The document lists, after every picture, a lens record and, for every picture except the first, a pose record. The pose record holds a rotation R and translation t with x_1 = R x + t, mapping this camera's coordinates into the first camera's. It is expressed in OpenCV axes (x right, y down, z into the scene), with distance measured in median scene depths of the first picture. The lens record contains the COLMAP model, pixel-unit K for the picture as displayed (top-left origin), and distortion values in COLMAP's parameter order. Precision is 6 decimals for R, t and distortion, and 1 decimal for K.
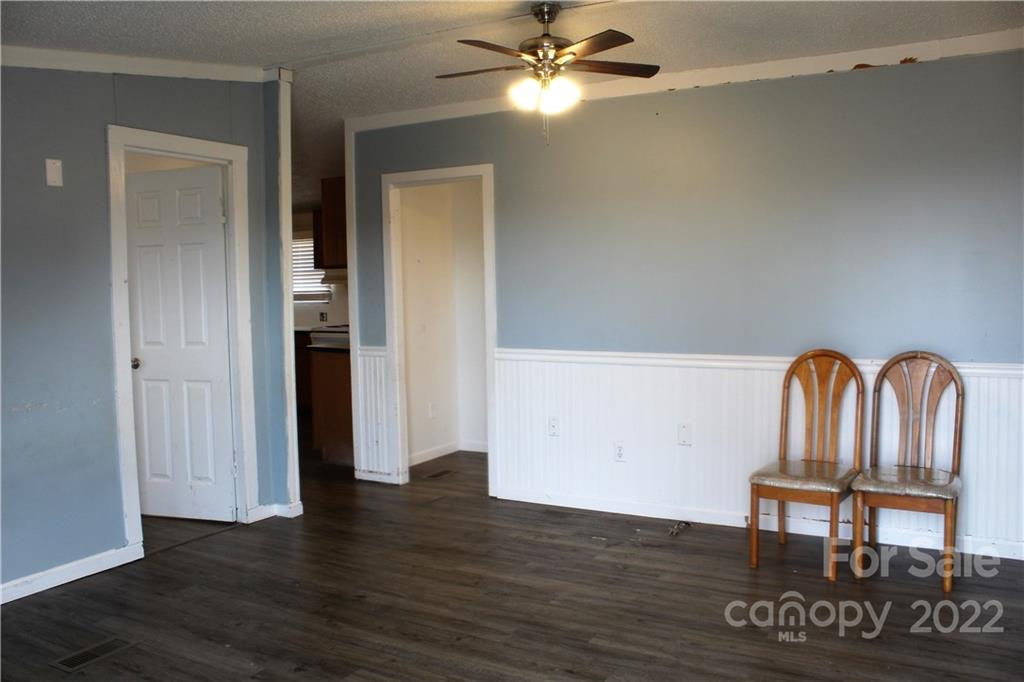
lens RADIAL K [[844.5, 0, 508.7], [0, 844.5, 342.0], [0, 0, 1]] dist [-0.153870, 0.127332]
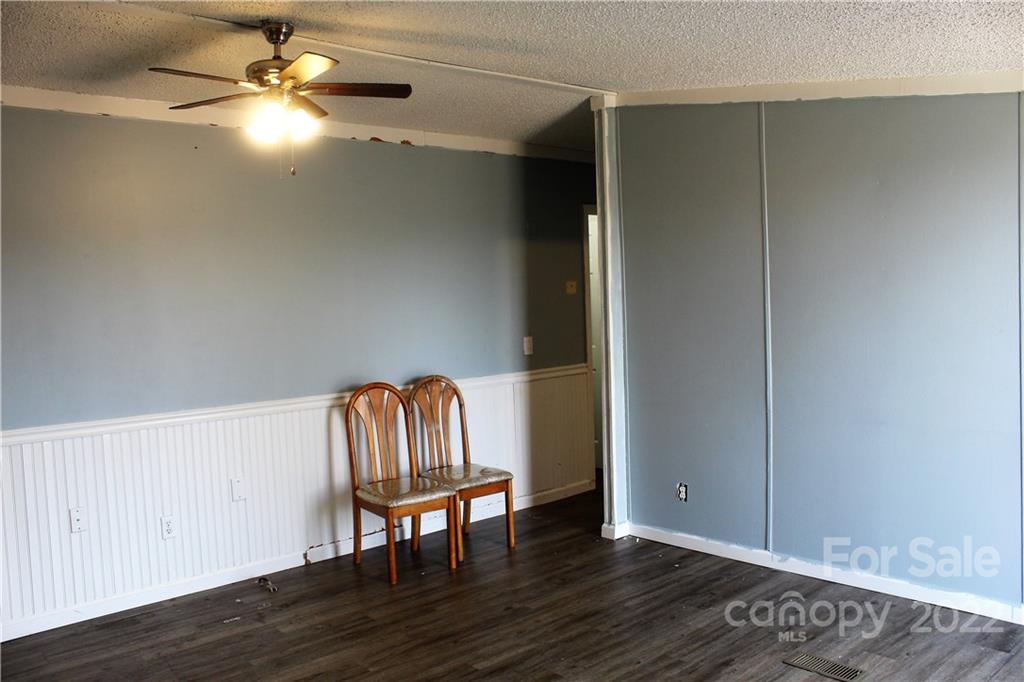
lens RADIAL K [[844.5, 0, 513.6], [0, 844.5, 340.2], [0, 0, 1]] dist [-0.153870, 0.127332]
pose [[0.316045, -0.045653, 0.947645, -0.657478], [0.095783, 0.995274, 0.016003, -0.049279], [-0.943897, 0.085711, 0.318924, 0.449933]]
